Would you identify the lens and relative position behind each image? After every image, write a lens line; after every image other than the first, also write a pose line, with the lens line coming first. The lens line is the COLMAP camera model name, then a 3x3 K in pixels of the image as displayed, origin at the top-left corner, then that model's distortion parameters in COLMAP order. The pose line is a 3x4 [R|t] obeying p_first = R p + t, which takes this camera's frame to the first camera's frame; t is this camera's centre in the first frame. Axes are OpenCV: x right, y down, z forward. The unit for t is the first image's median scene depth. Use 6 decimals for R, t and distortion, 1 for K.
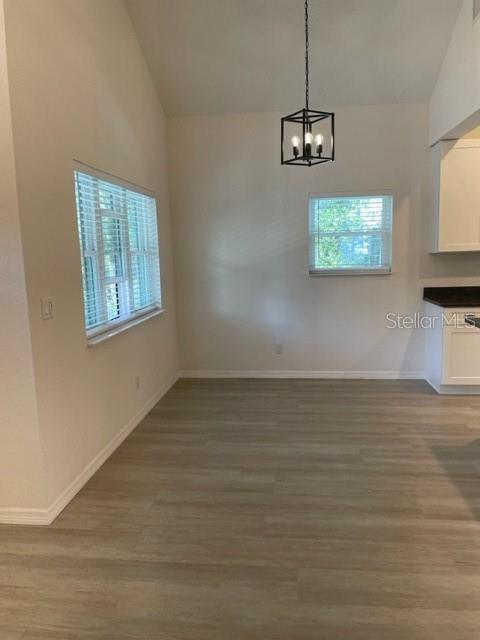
lens RADIAL K [[485.0, 0, 240.0], [0, 485.0, 320.0], [0, 0, 1]] dist [0.001270, 0.000922]
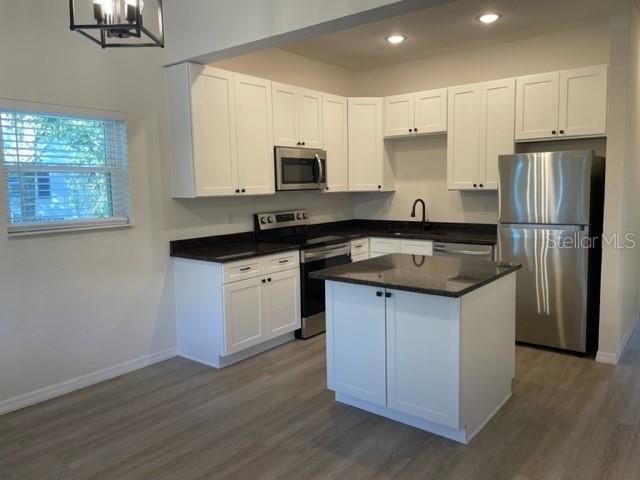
lens RADIAL K [[485.8, 0, 334.7], [0, 485.8, 232.3], [0, 0, 1]] dist [0.005716, 0.000656]
pose [[0.513362, -0.060571, 0.856032, -0.180627], [0.118277, 0.992980, -0.000670, -0.054036], [-0.849982, 0.101592, 0.516923, 0.395842]]
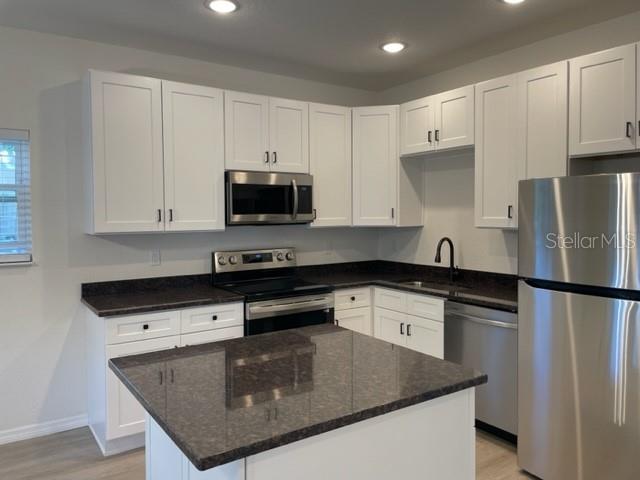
lens RADIAL K [[485.0, 0, 320.0], [0, 485.0, 240.0], [0, 0, 1]] dist [0.001270, 0.000922]
pose [[0.759387, -0.009546, 0.650569, 0.214730], [0.073714, 0.994717, -0.071449, -0.061648], [-0.646450, 0.102213, 0.756079, 0.306635]]
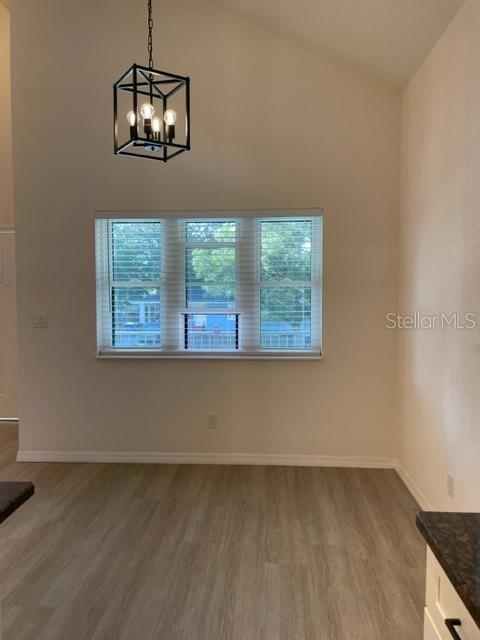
lens RADIAL K [[485.0, 0, 240.0], [0, 485.0, 320.0], [0, 0, 1]] dist [0.001270, 0.000922]
pose [[0.056820, 0.098005, -0.993563, 0.615671], [-0.140683, 0.986027, 0.089217, -0.137170], [0.988423, 0.134708, 0.069814, 0.844439]]
